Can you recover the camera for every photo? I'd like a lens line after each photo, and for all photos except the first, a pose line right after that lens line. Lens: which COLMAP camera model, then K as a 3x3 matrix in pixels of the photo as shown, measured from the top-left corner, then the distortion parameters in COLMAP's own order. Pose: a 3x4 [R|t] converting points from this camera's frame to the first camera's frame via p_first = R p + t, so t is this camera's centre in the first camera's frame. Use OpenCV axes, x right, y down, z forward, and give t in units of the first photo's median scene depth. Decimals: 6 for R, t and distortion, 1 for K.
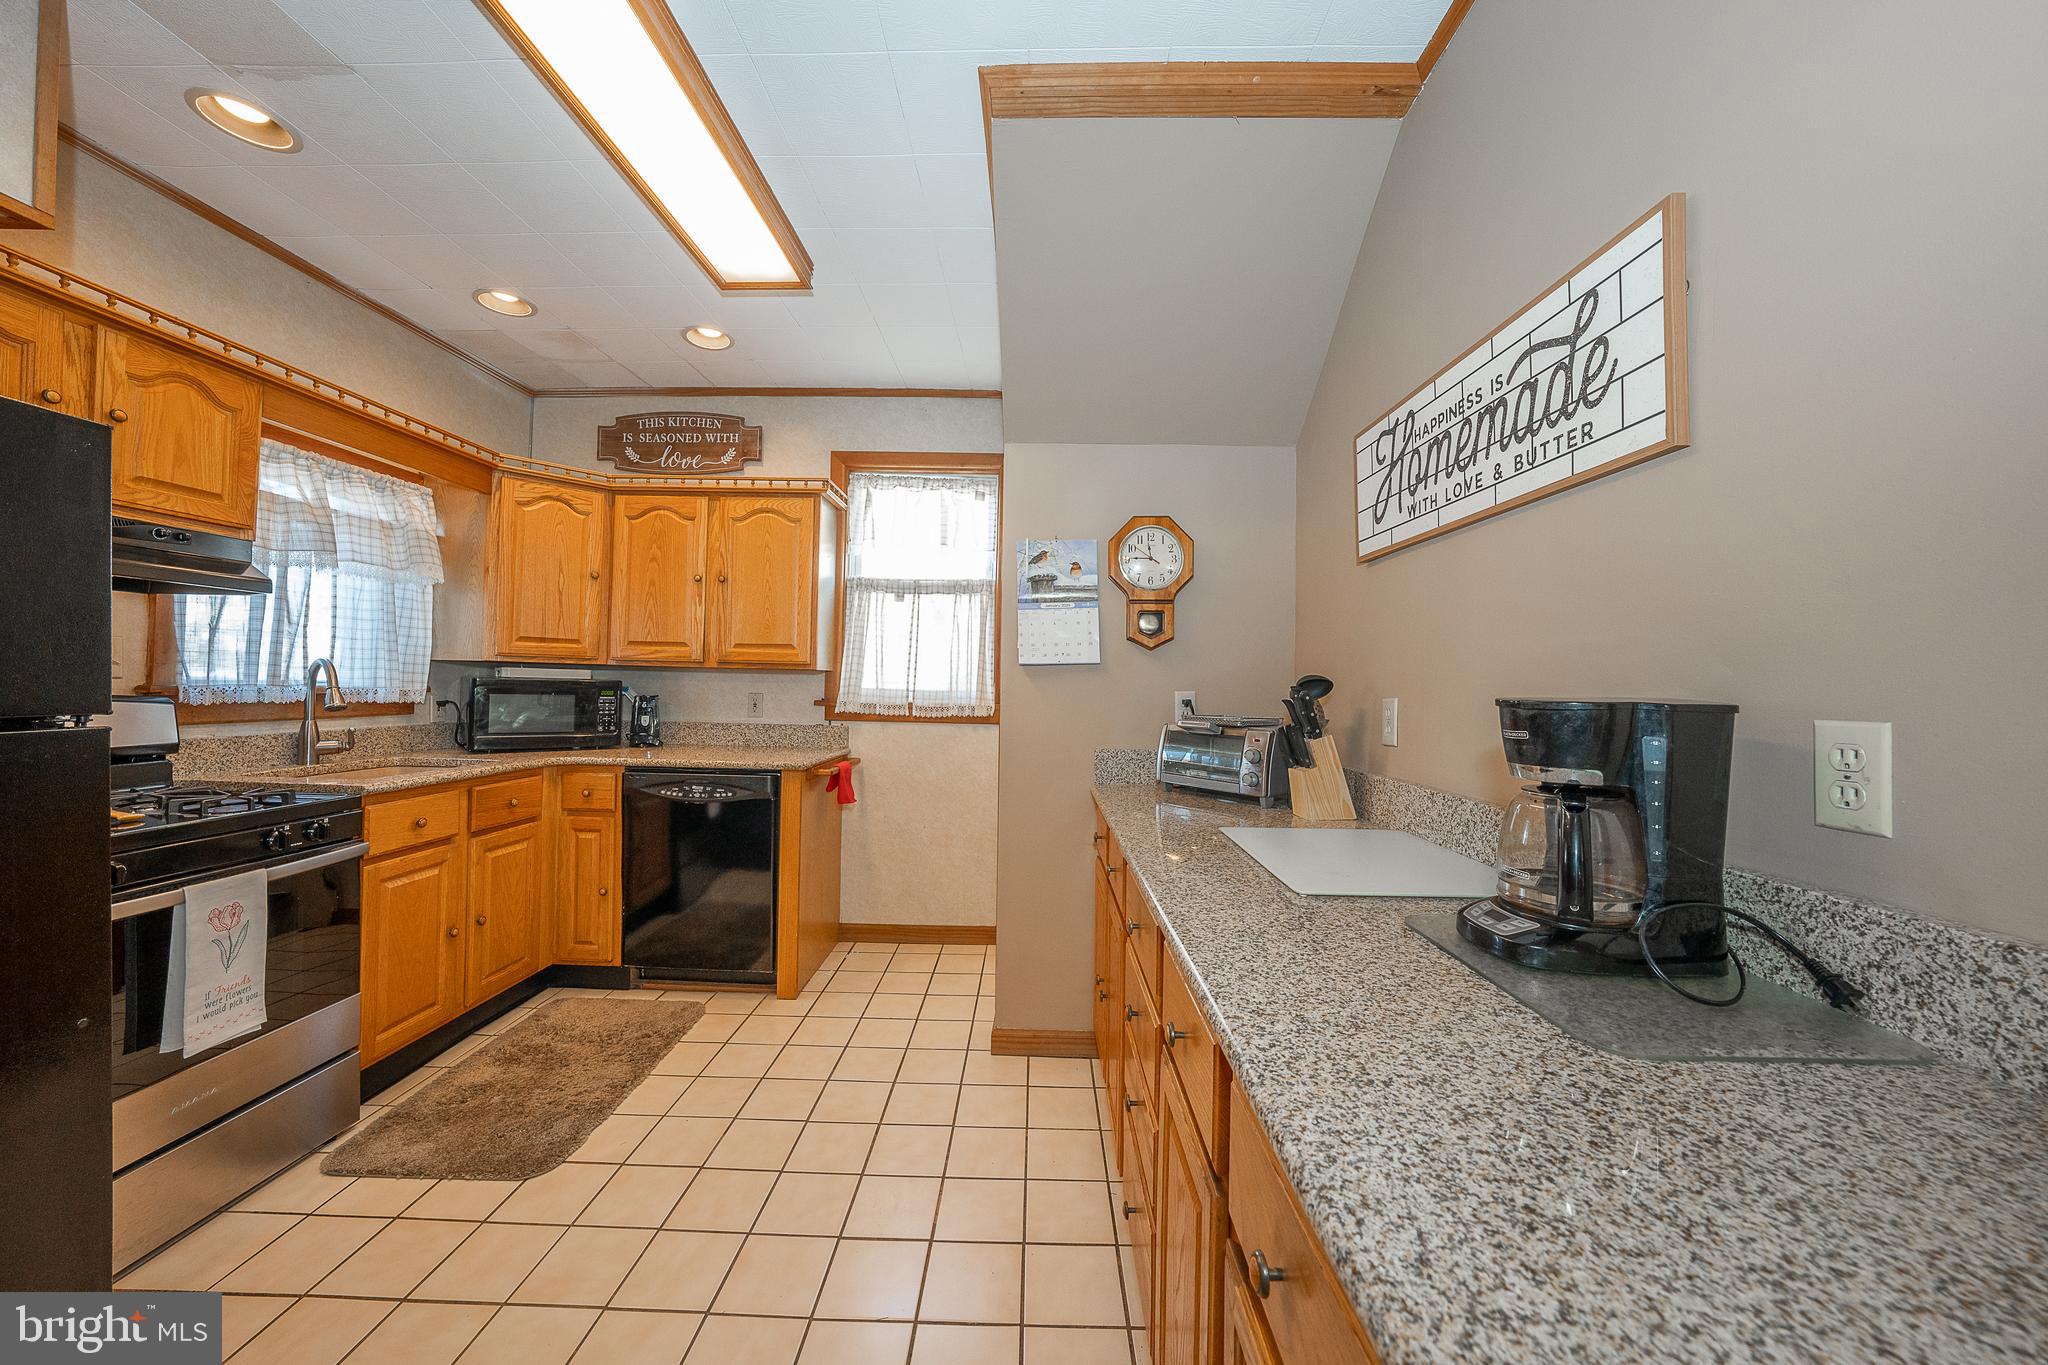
lens RADIAL K [[703.1, 0, 1027.2], [0, 703.1, 676.7], [0, 0, 1]] dist [-0.031009, 0.006311]
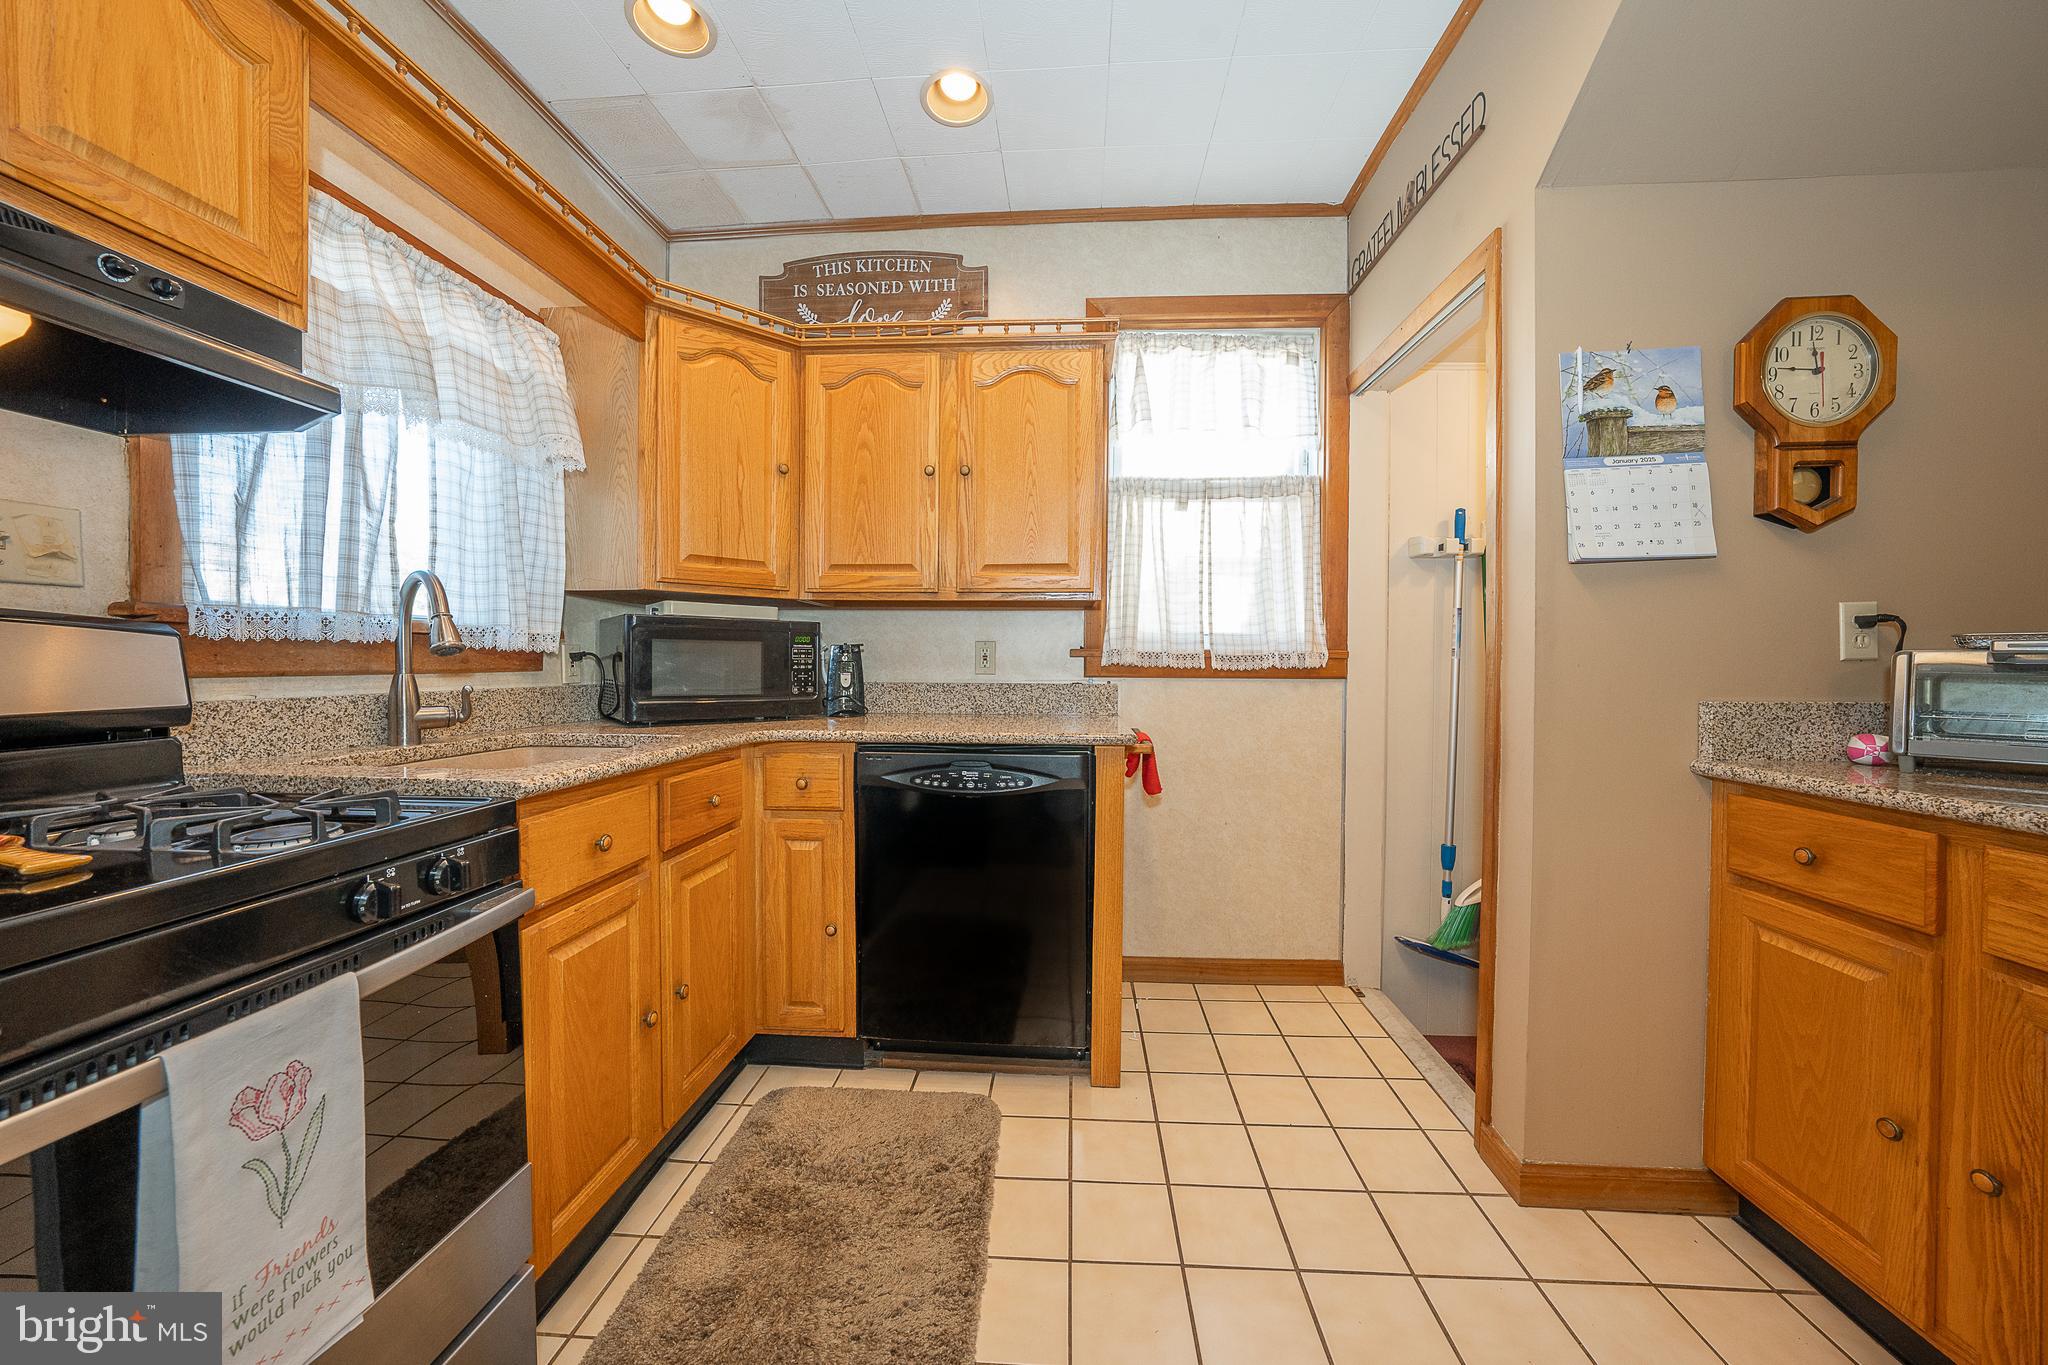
lens RADIAL K [[705.1, 0, 1025.8], [0, 705.1, 675.7], [0, 0, 1]] dist [-0.030848, 0.006703]
pose [[0.998629, -0.014168, -0.050389, -0.472272], [0.015686, 0.999431, 0.029869, 0.057833], [0.049938, -0.030619, 0.998283, 0.419040]]
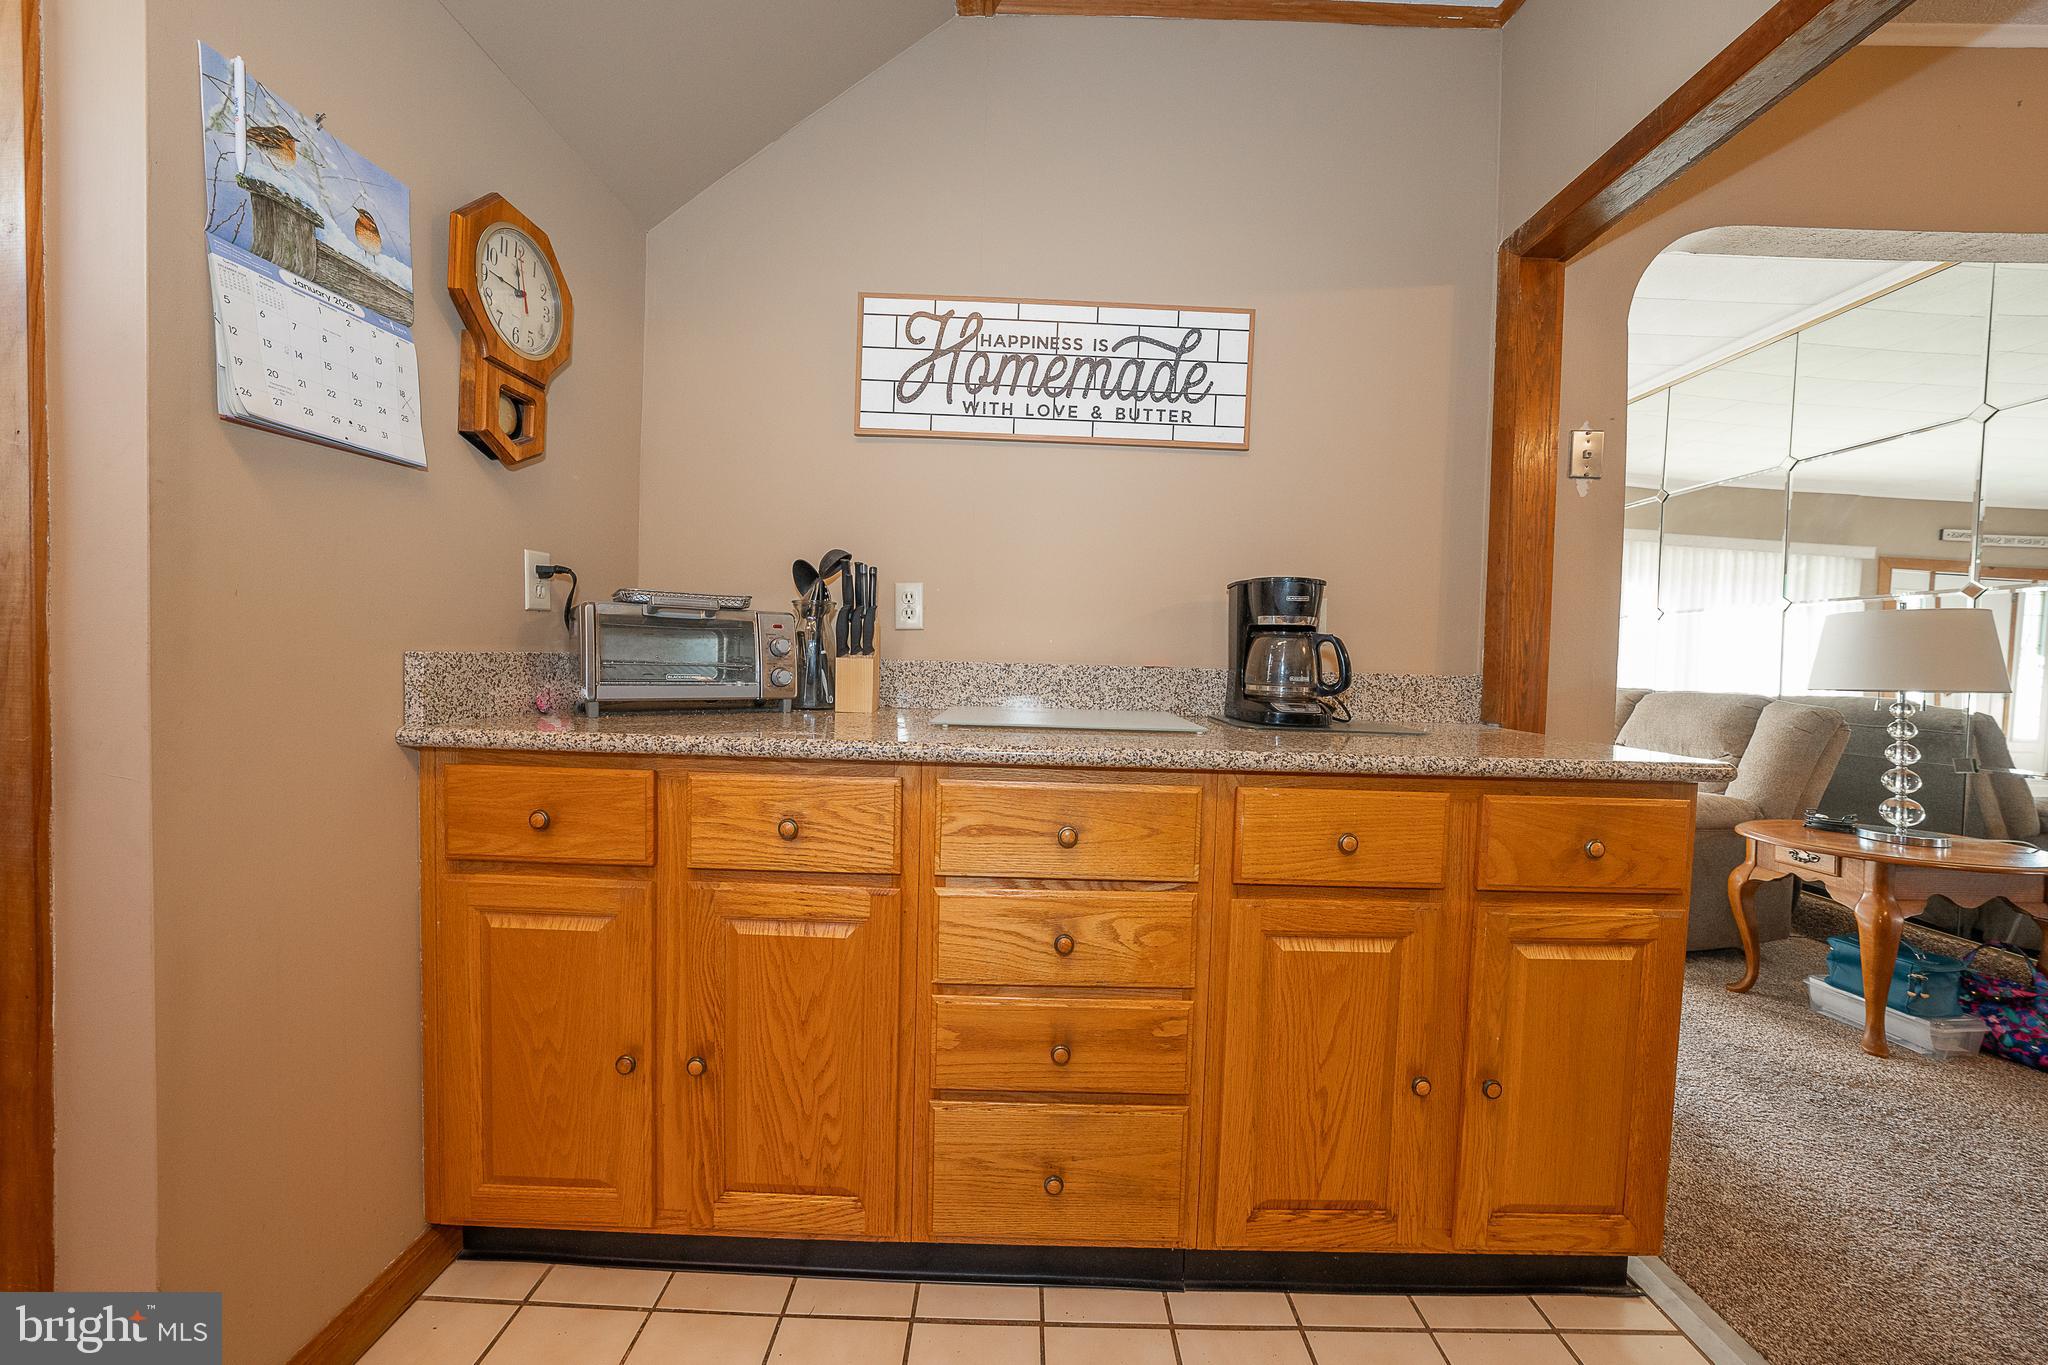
lens RADIAL K [[714.4, 0, 1021.6], [0, 714.4, 676.0], [0, 0, 1]] dist [-0.027497, 0.006258]
pose [[-0.013117, -0.044972, 0.998902, -0.393624], [-0.043031, 0.998088, 0.044371, 0.085667], [-0.998988, -0.042402, -0.015027, 0.645080]]
